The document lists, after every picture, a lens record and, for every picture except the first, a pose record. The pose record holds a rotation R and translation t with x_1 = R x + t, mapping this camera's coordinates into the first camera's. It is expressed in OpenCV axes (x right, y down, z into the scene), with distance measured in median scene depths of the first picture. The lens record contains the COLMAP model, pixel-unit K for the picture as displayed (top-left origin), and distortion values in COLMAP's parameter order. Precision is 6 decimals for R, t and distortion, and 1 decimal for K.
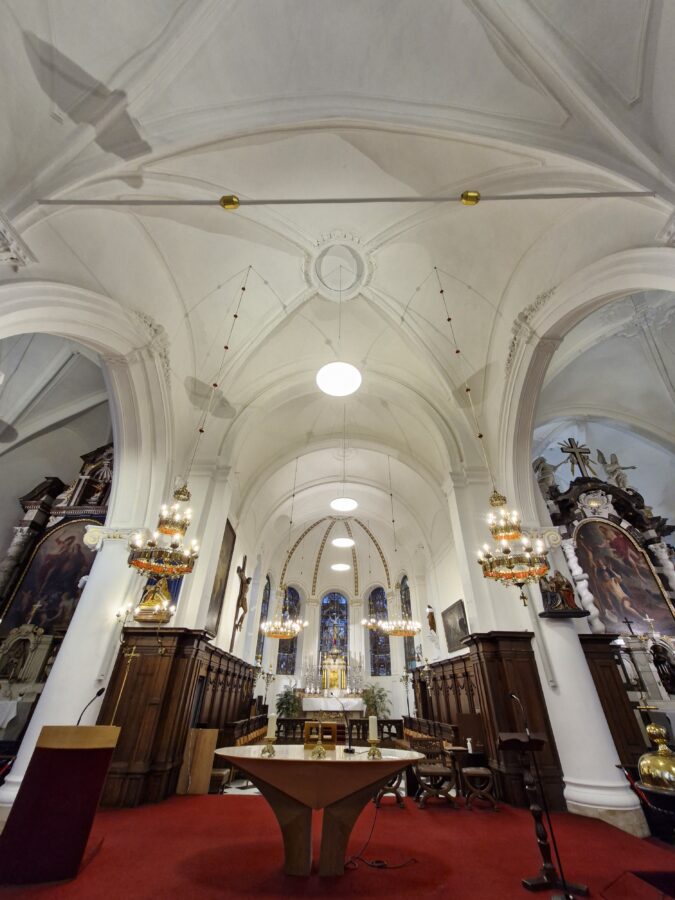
lens RADIAL K [[357.4, 0, 335.7], [0, 357.4, 448.5], [0, 0, 1]] dist [-0.006502, 0.000441]
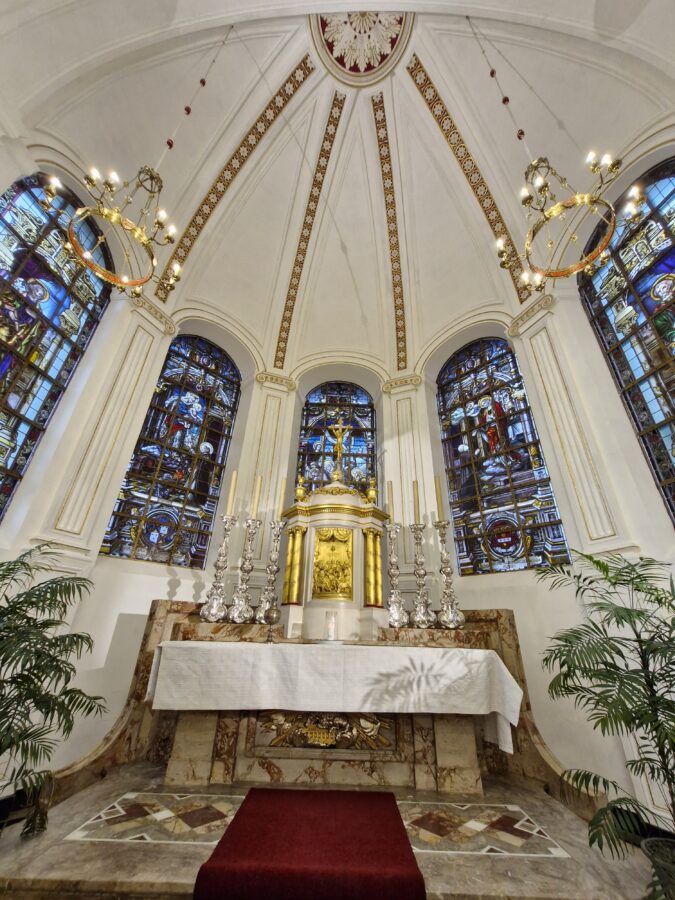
lens RADIAL K [[357.4, 0, 334.1], [0, 357.4, 449.1], [0, 0, 1]] dist [-0.006502, 0.000441]
pose [[0.999697, 0.004577, -0.024187, 0.001066], [-0.001857, 0.993787, 0.111280, 0.501021], [0.024546, -0.111201, 0.993495, 0.715626]]
